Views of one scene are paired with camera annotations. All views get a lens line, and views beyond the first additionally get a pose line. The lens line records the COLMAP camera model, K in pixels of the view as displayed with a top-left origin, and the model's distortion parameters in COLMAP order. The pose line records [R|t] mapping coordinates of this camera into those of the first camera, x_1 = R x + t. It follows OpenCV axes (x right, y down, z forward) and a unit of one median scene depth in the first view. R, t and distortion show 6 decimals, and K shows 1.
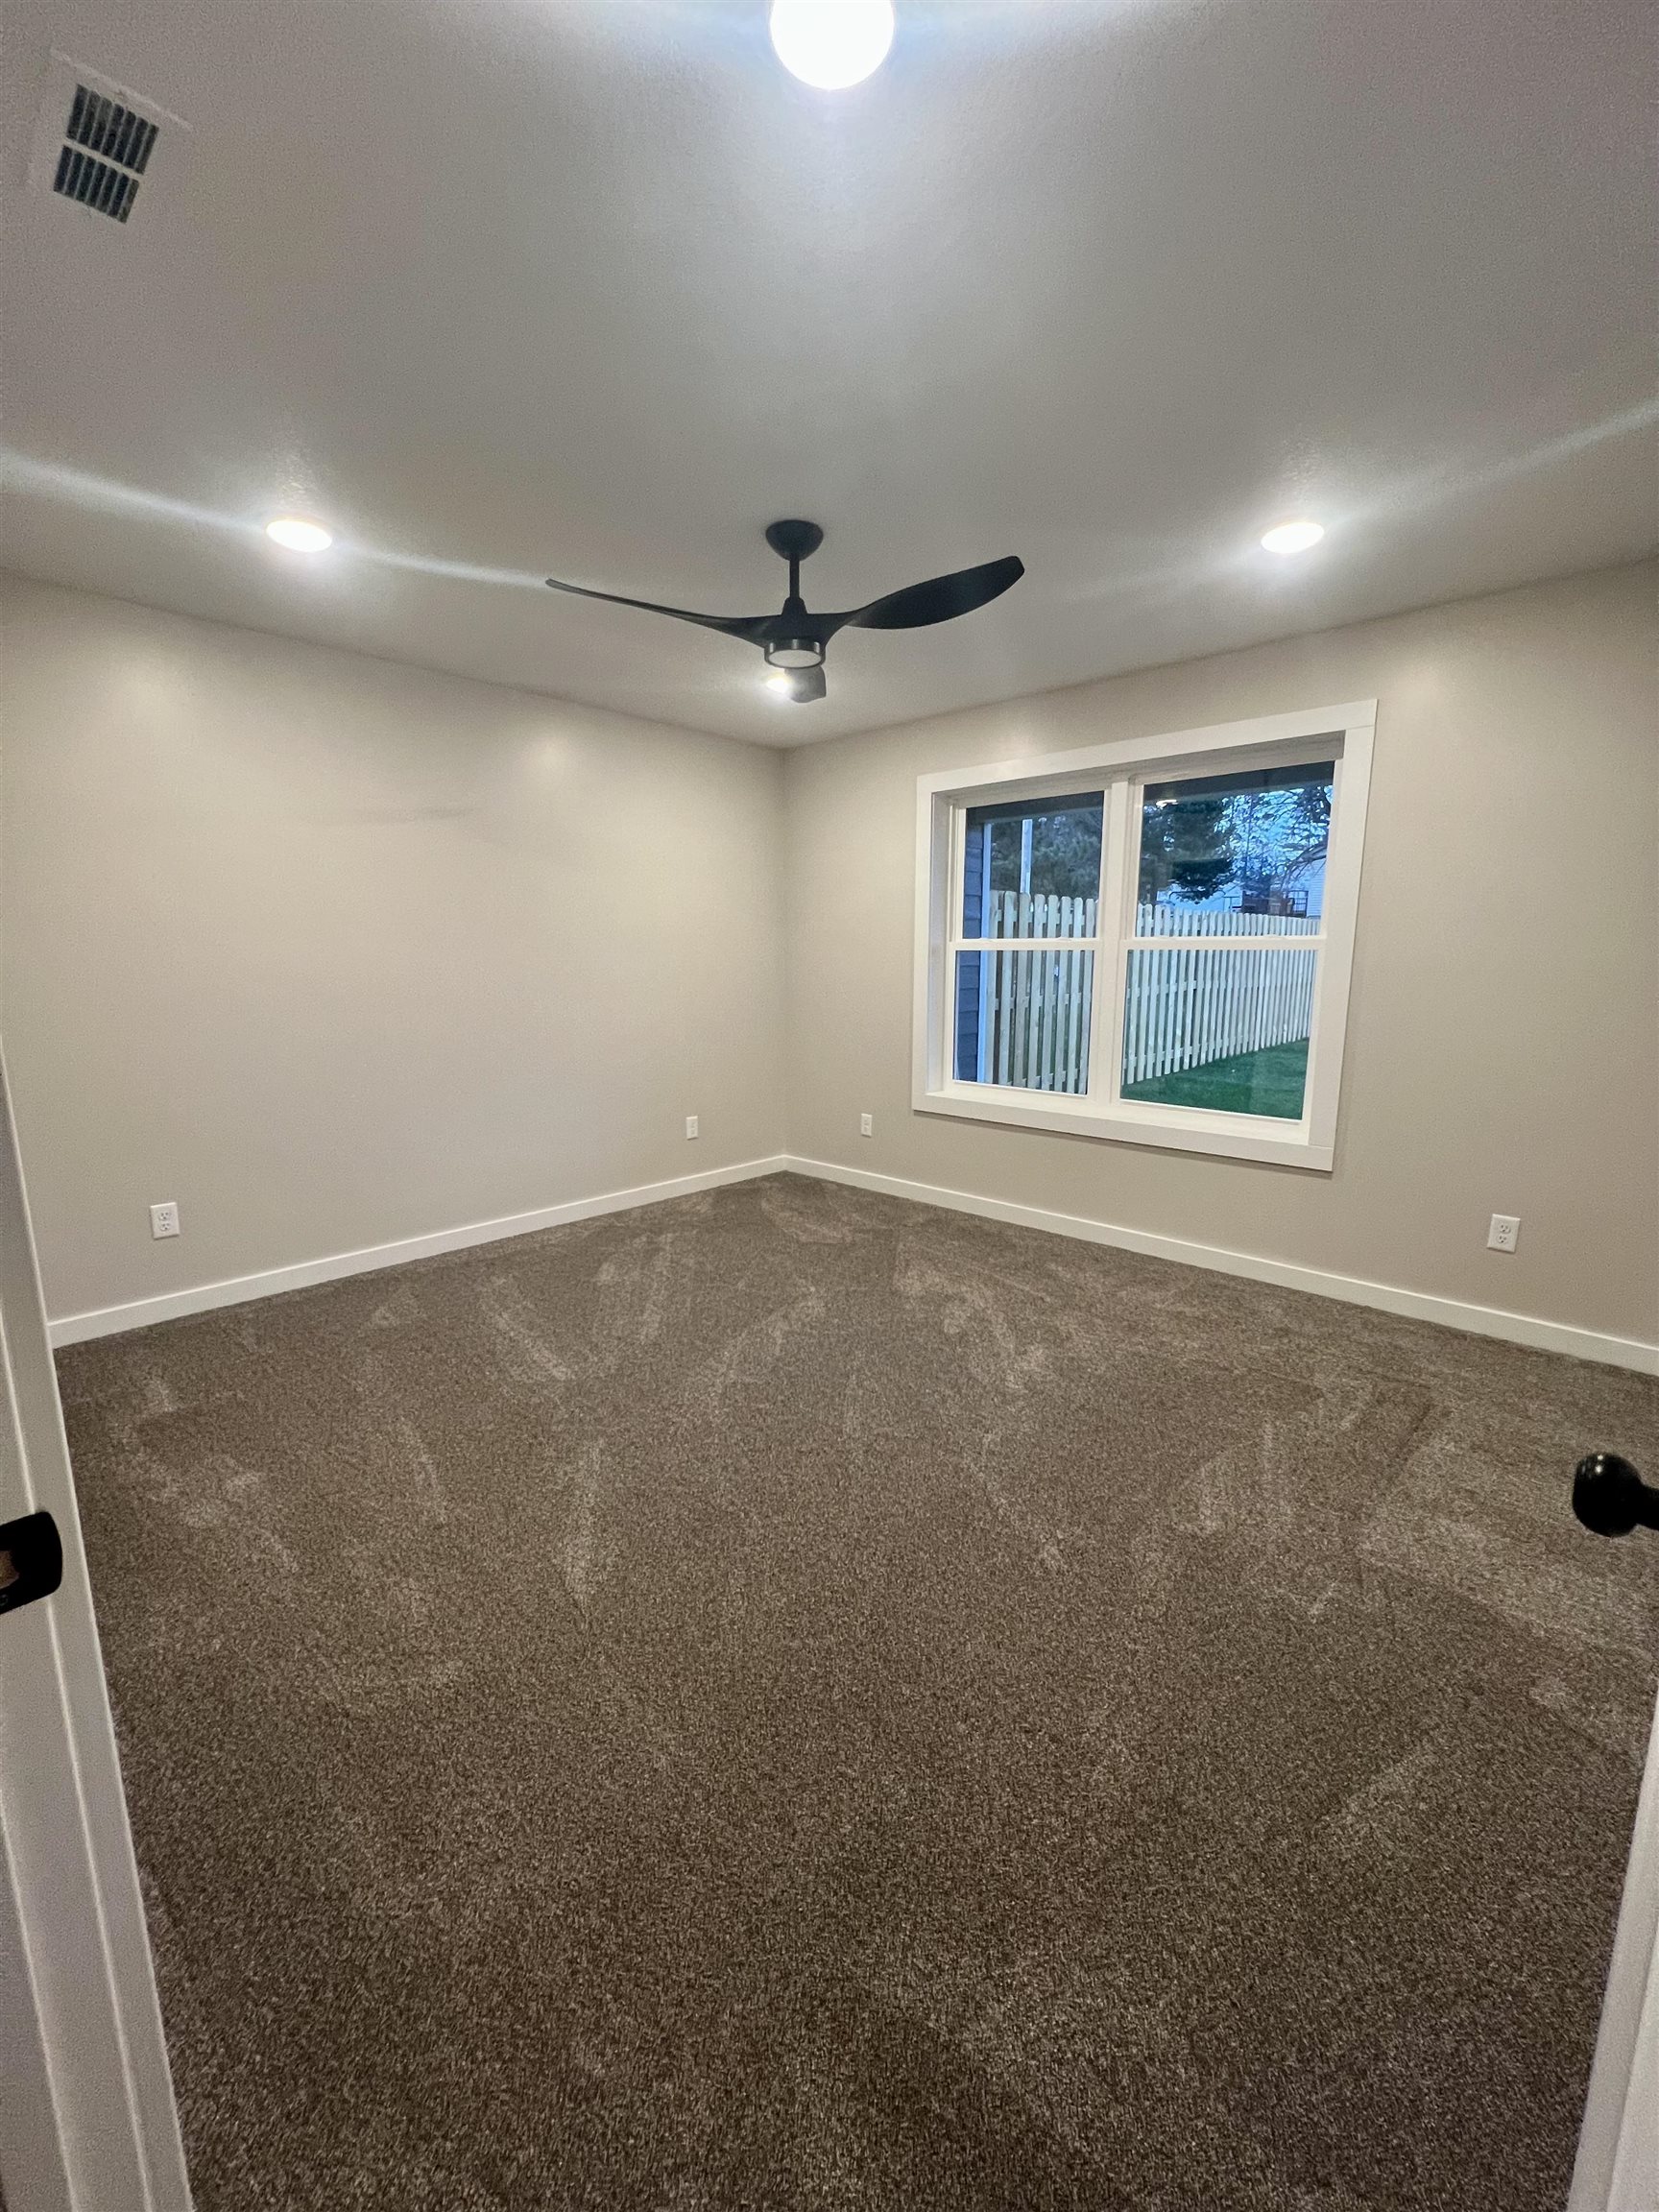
lens RADIAL K [[896.0, 0, 830.6], [0, 896.0, 1110.2], [0, 0, 1]] dist [-0.000816, -0.000124]
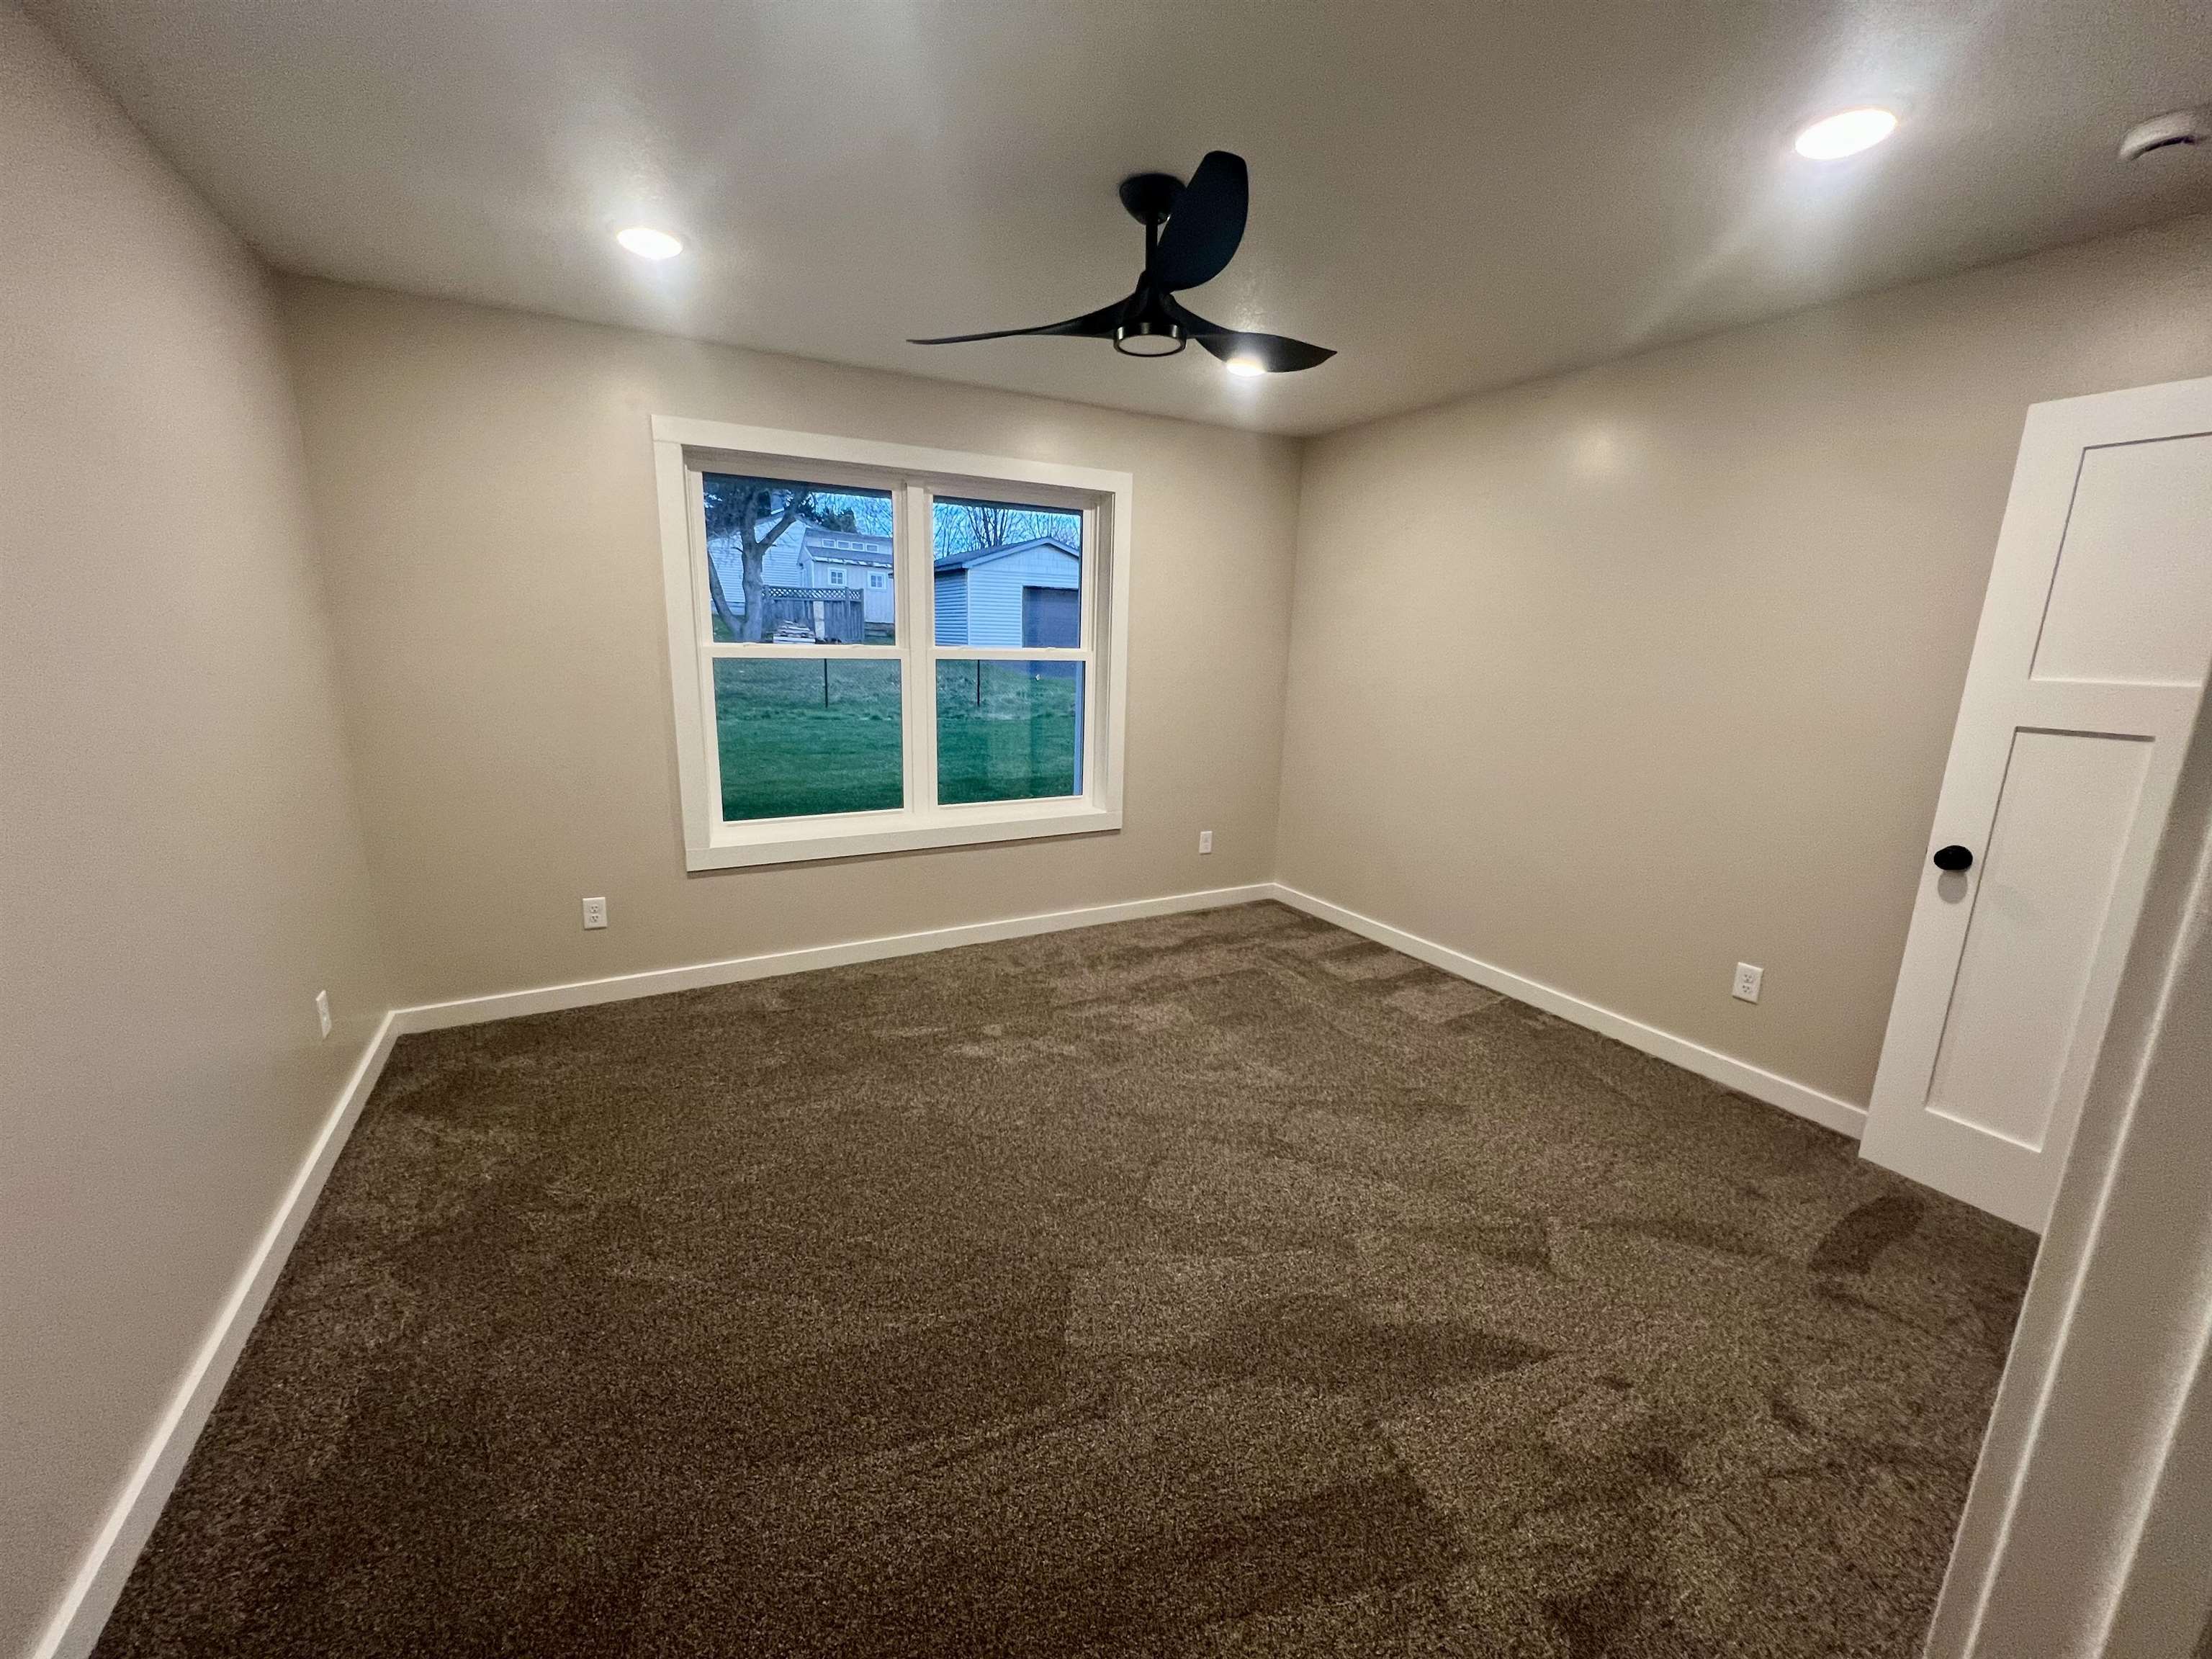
lens RADIAL K [[896.0, 0, 1107.8], [0, 896.0, 824.6], [0, 0, 1]] dist [-0.000816, -0.000124]
pose [[0.292316, -0.193893, 0.936460, -0.577999], [0.139482, 0.977403, 0.158831, -0.125890], [-0.946095, 0.084190, 0.312755, 0.501302]]
